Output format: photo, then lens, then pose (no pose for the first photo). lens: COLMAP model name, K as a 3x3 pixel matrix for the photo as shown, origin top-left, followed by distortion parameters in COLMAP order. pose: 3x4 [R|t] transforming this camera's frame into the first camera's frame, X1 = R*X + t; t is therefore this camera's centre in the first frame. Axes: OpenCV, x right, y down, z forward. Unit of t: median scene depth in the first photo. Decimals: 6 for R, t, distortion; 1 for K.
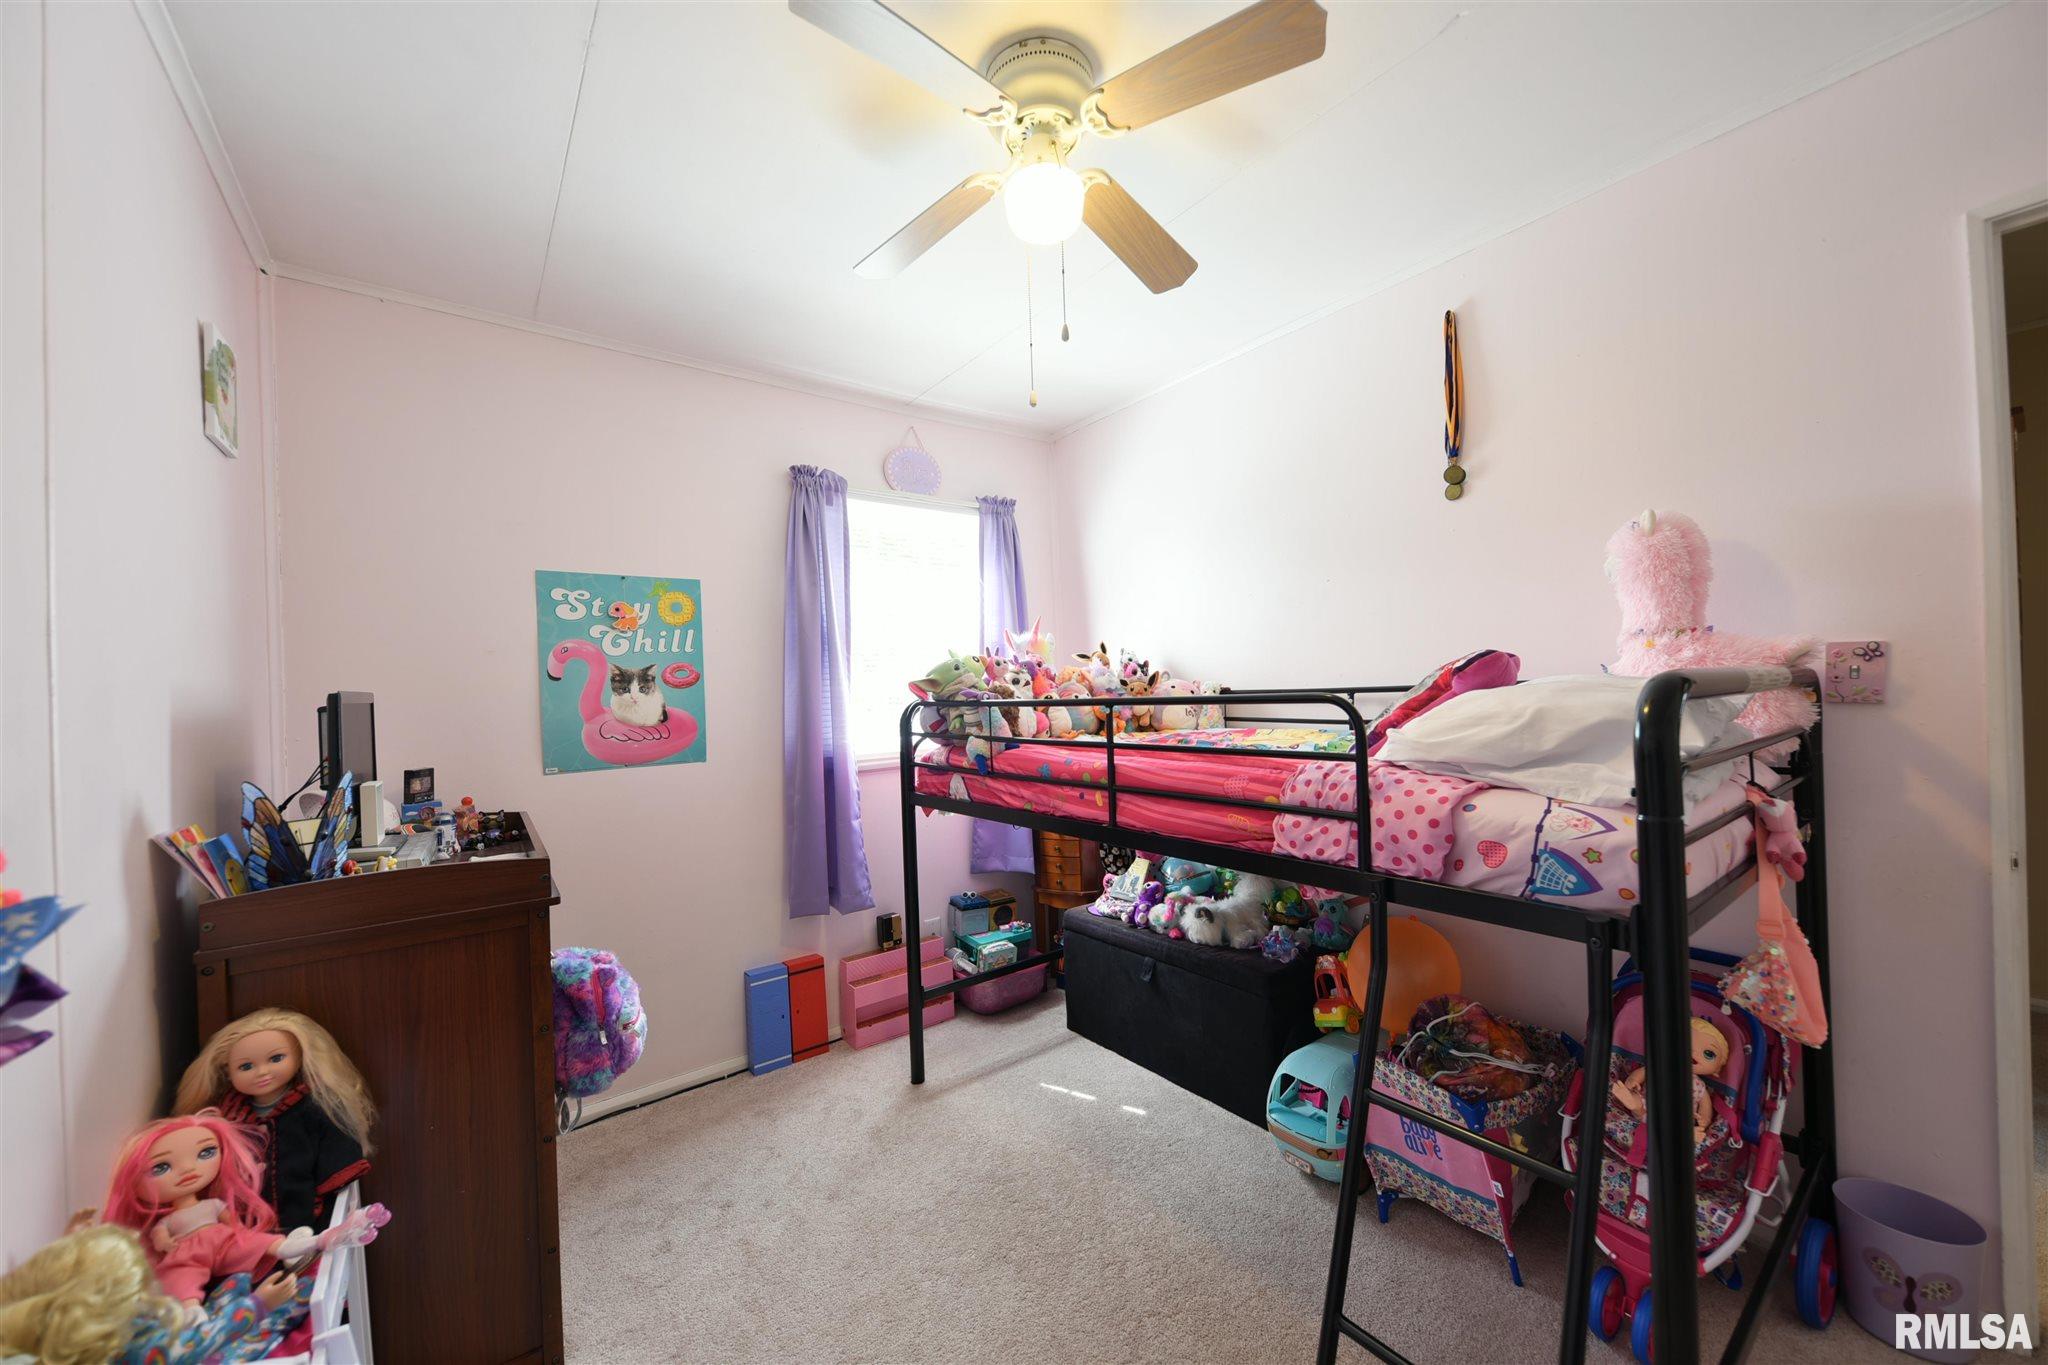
lens RADIAL K [[755.5, 0, 1030.5], [0, 755.5, 692.3], [0, 0, 1]] dist [0.001070, -0.000006]
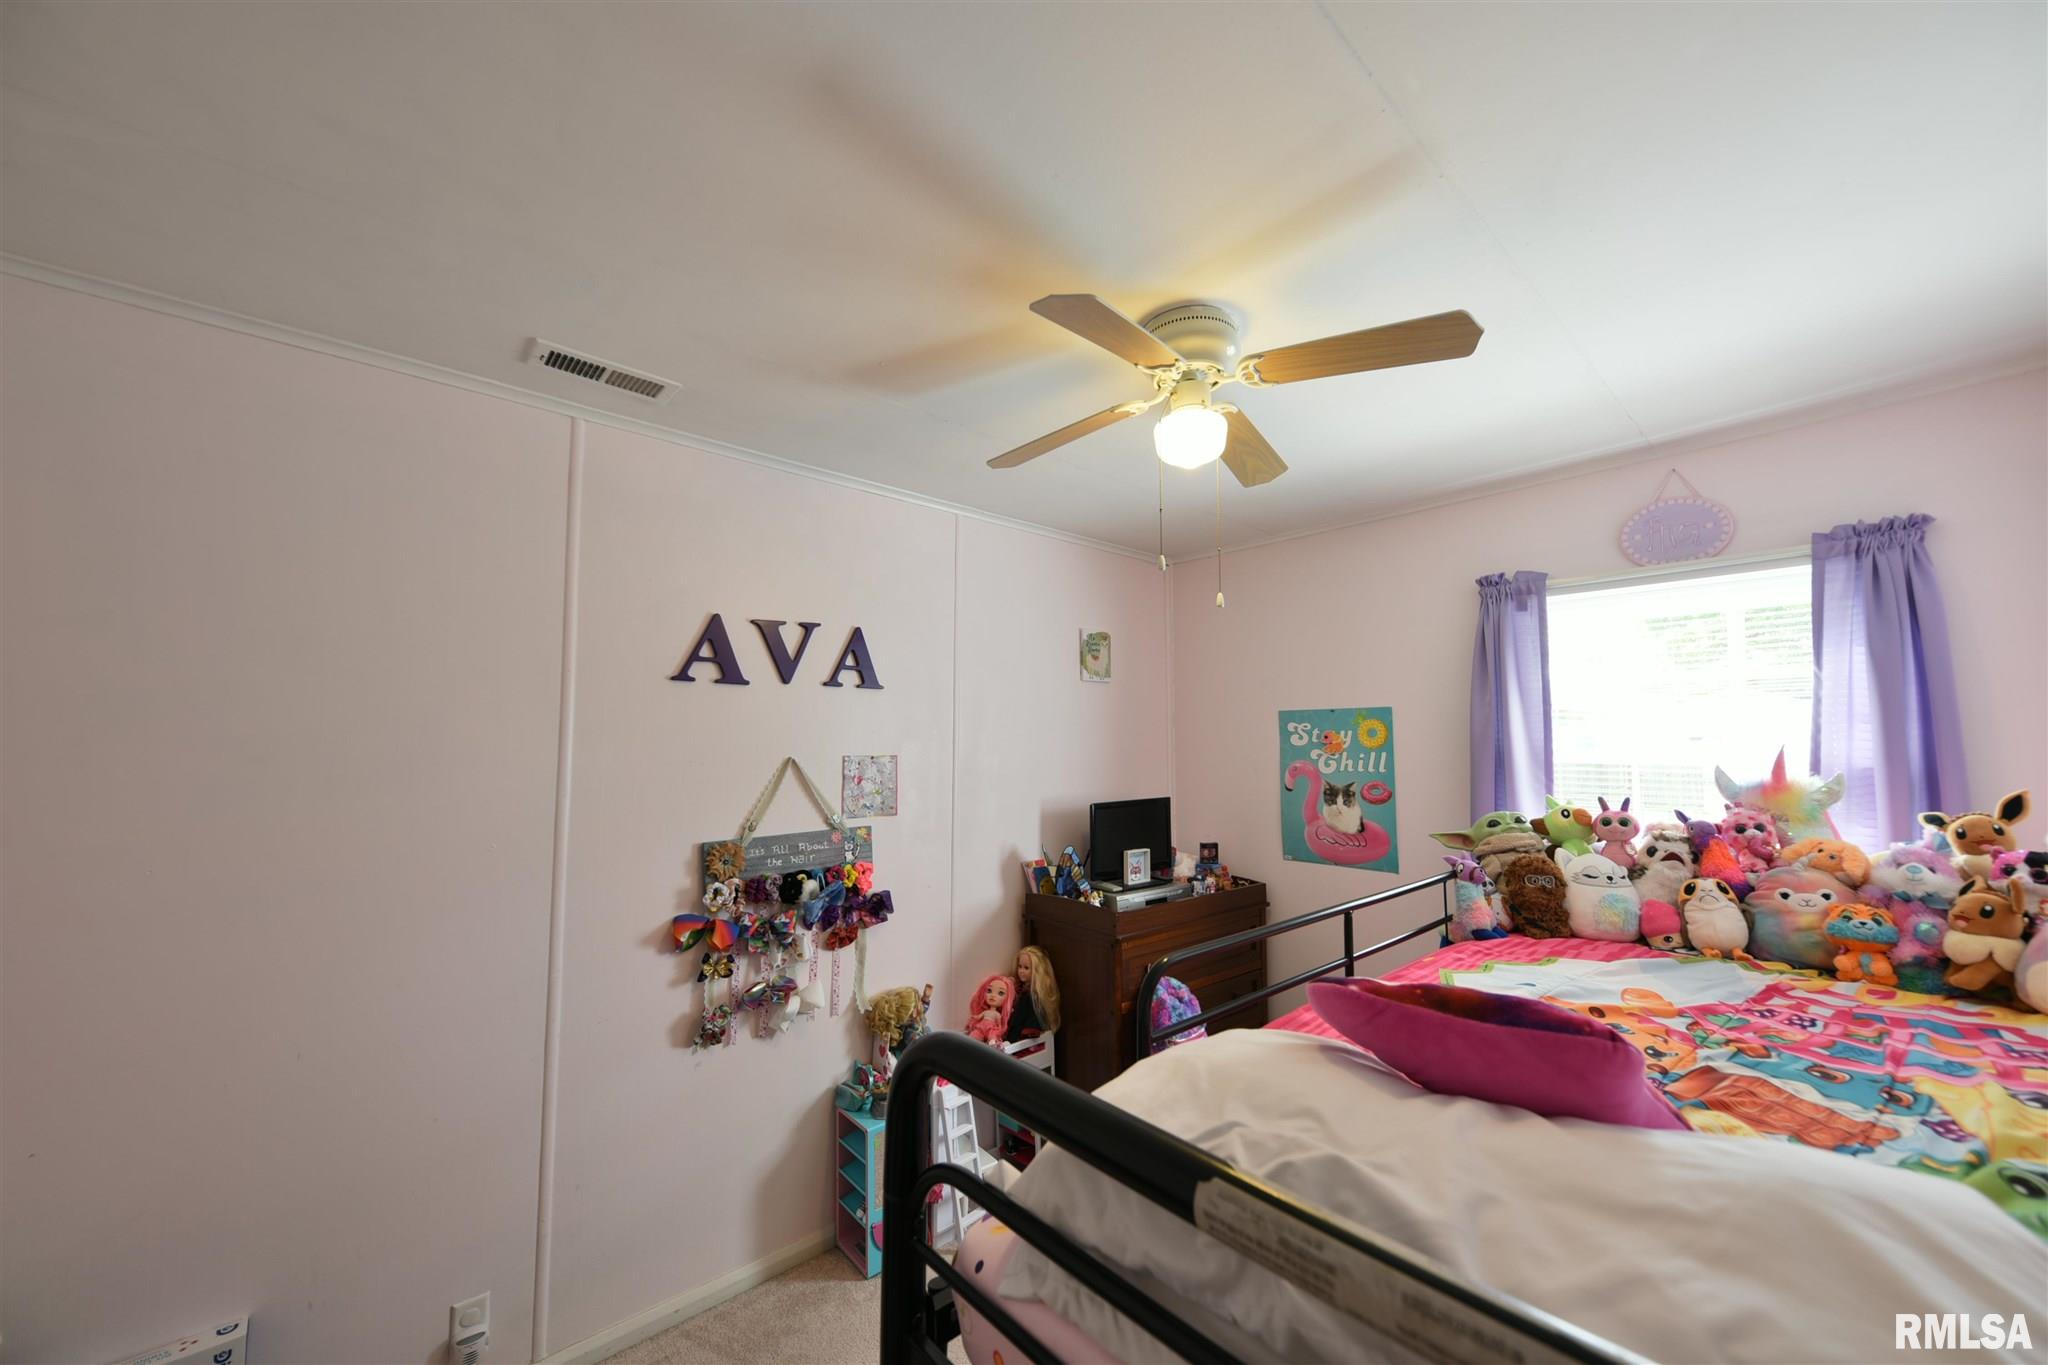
lens RADIAL K [[755.5, 0, 1030.5], [0, 755.5, 692.3], [0, 0, 1]] dist [0.001070, -0.000006]
pose [[0.071044, -0.027456, -0.997095, 0.661005], [0.000065, 0.999621, -0.027521, -0.147624], [0.997473, 0.001891, 0.071019, 0.418233]]
